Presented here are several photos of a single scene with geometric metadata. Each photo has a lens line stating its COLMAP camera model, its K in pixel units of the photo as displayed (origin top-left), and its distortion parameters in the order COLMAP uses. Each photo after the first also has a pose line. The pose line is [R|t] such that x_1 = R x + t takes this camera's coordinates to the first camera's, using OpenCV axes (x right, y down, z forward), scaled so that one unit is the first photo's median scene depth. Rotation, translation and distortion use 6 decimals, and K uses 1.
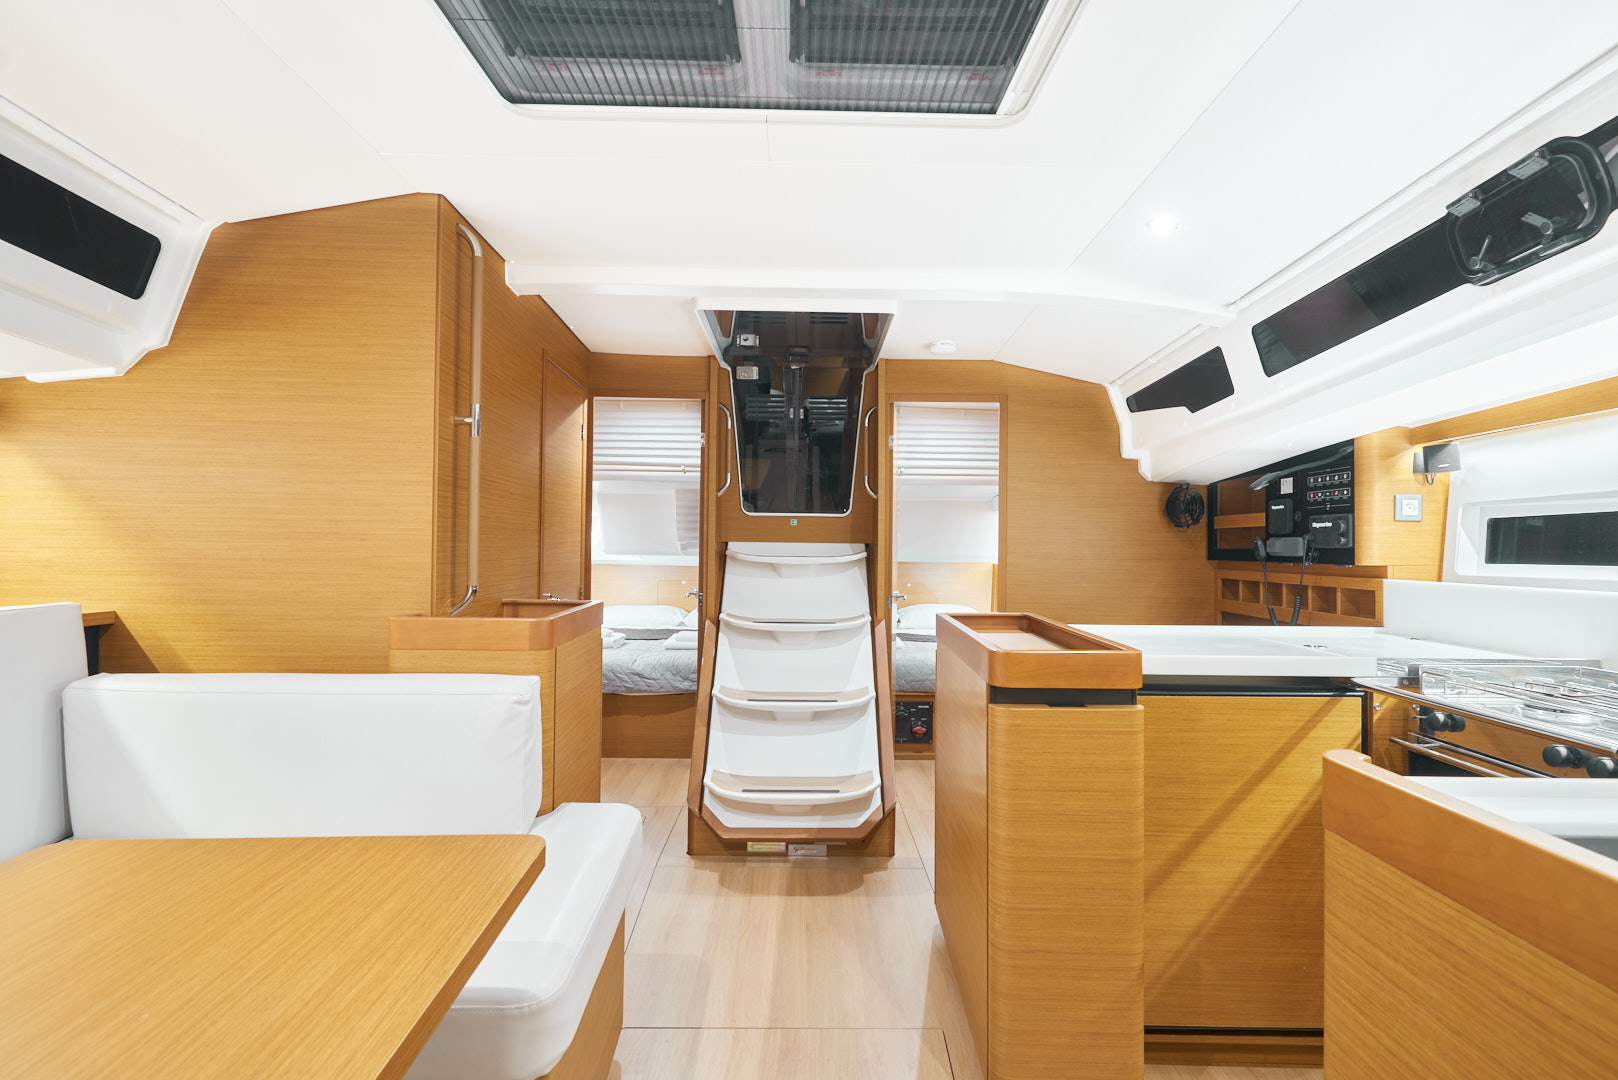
lens RADIAL K [[747.4, 0, 812.9], [0, 747.4, 539.2], [0, 0, 1]] dist [-0.002574, 0.000408]
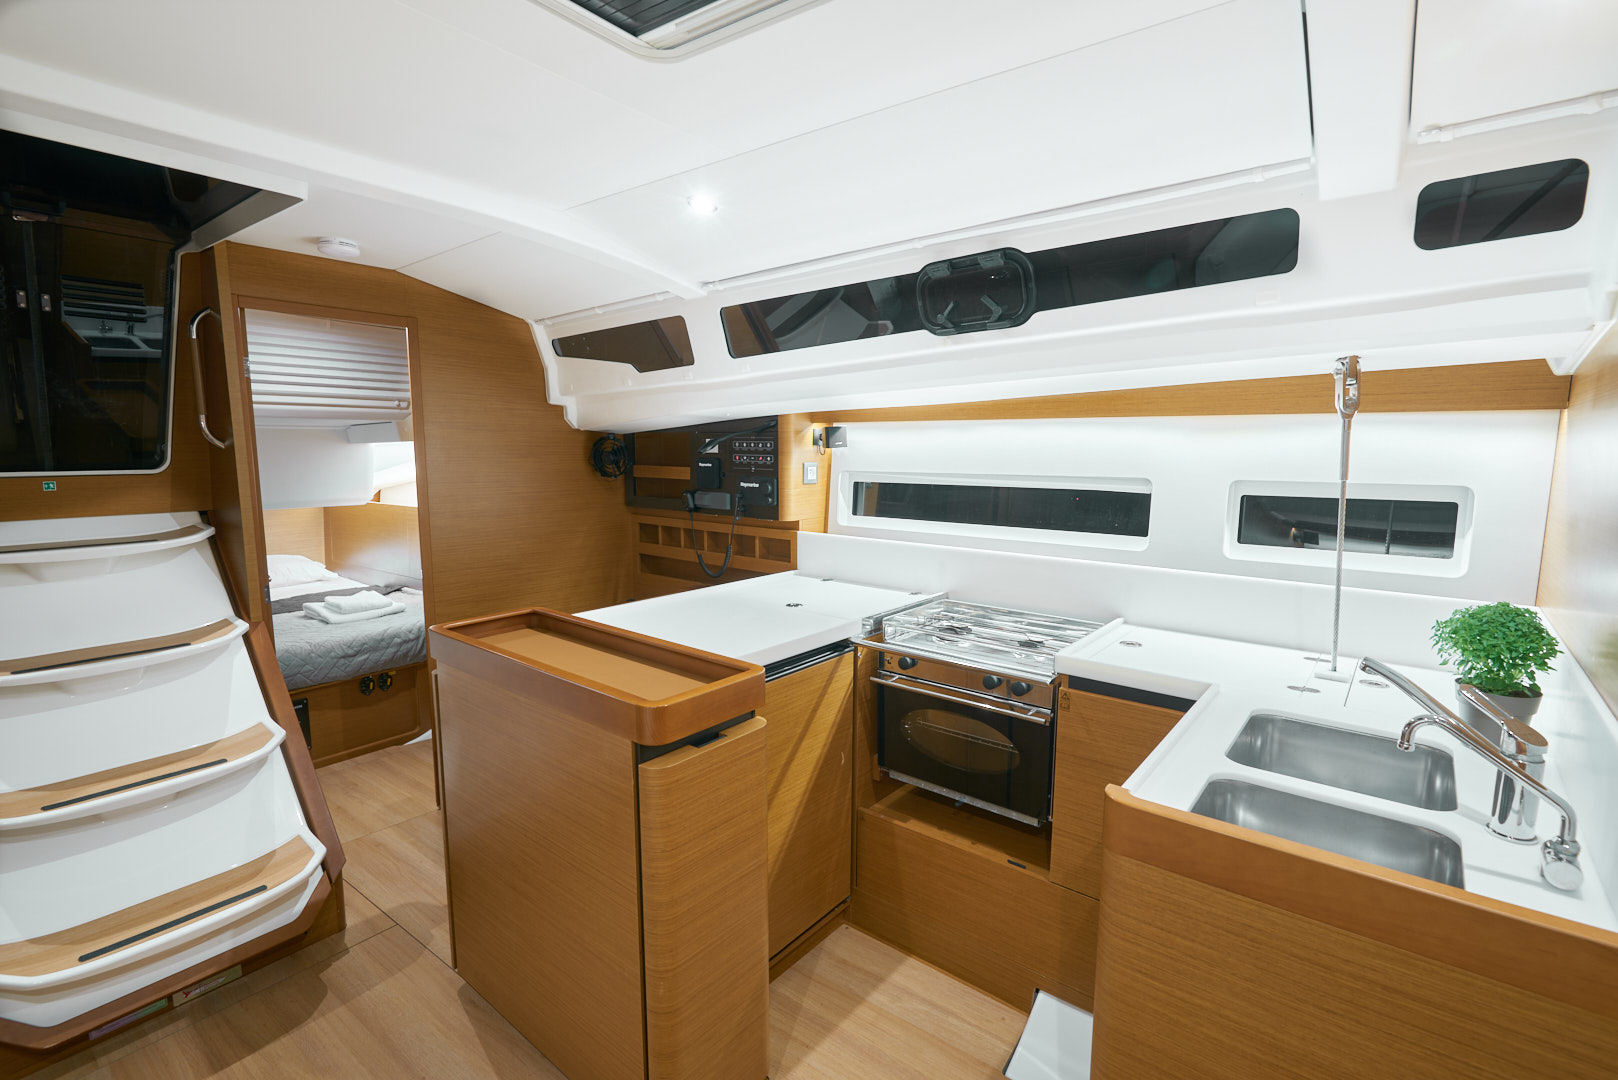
lens RADIAL K [[747.4, 0, 812.9], [0, 747.4, 539.2], [0, 0, 1]] dist [-0.002574, 0.000408]
pose [[0.610397, -0.108692, 0.784603, -0.187589], [-0.007791, 0.989669, 0.143161, -0.105838], [-0.792058, -0.093498, 0.603244, 0.214359]]
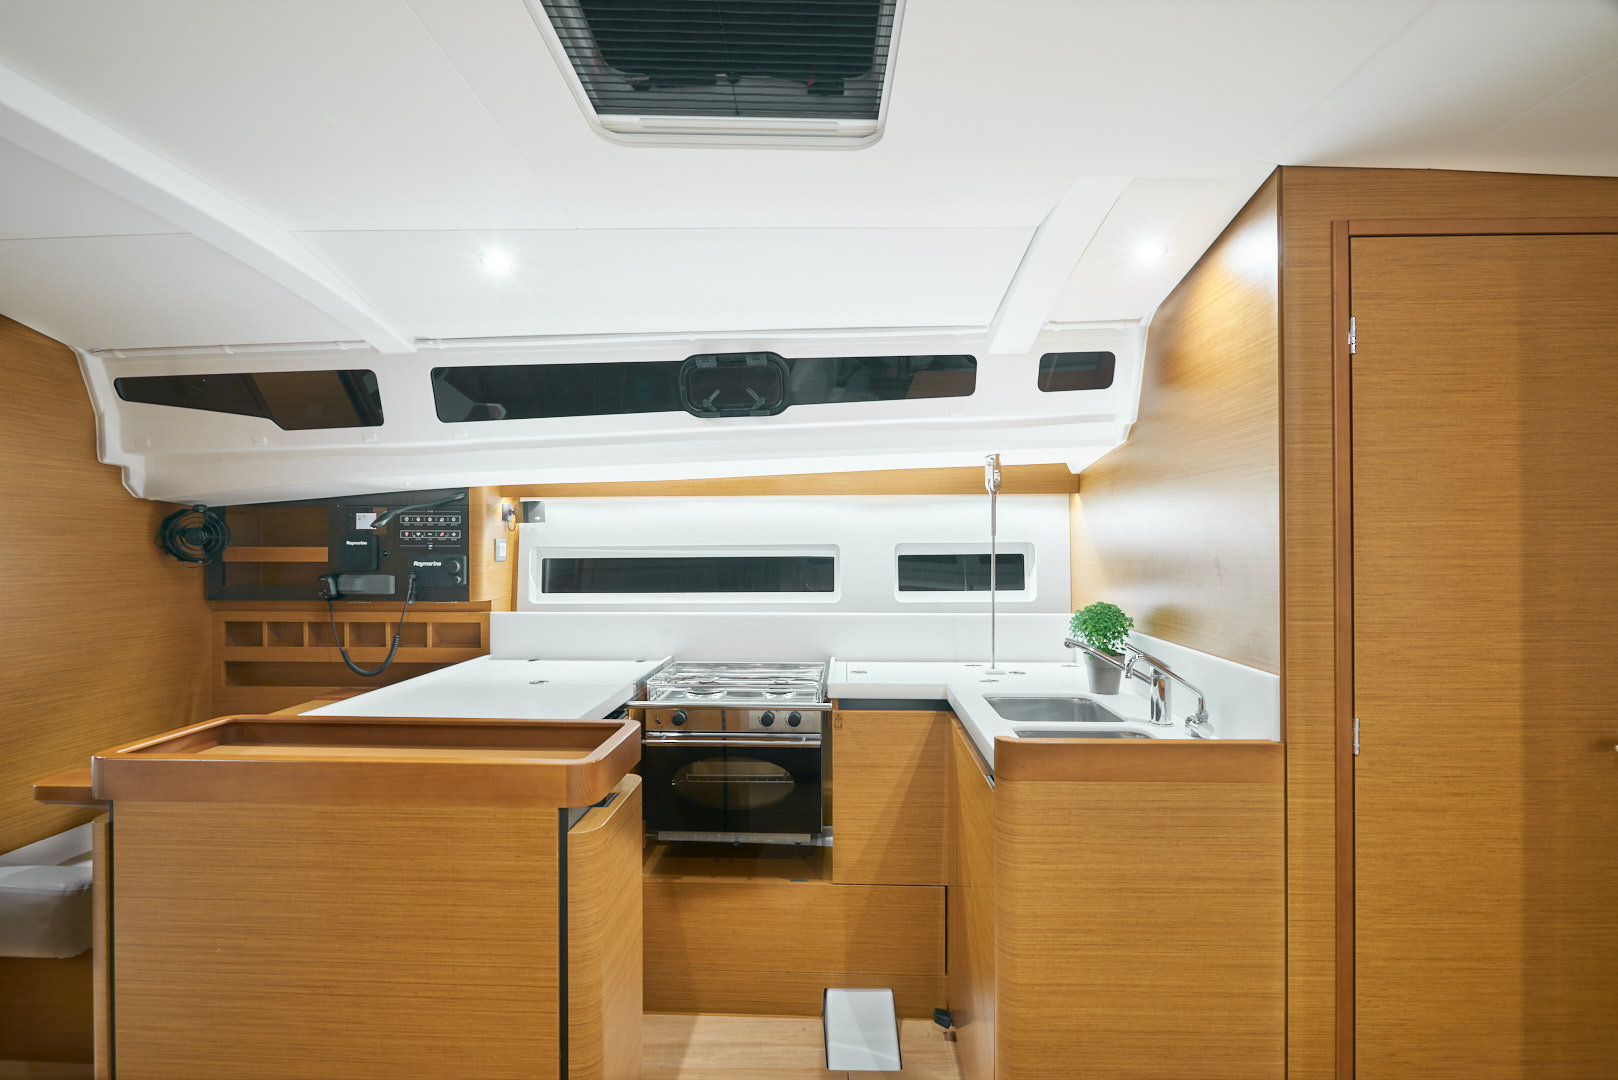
lens RADIAL K [[747.4, 0, 812.9], [0, 747.4, 539.2], [0, 0, 1]] dist [-0.002574, 0.000408]
pose [[0.011586, -0.003505, 0.999927, -0.360007], [-0.010858, 0.999934, 0.003631, -0.064903], [-0.999874, -0.010899, 0.011547, 0.462975]]
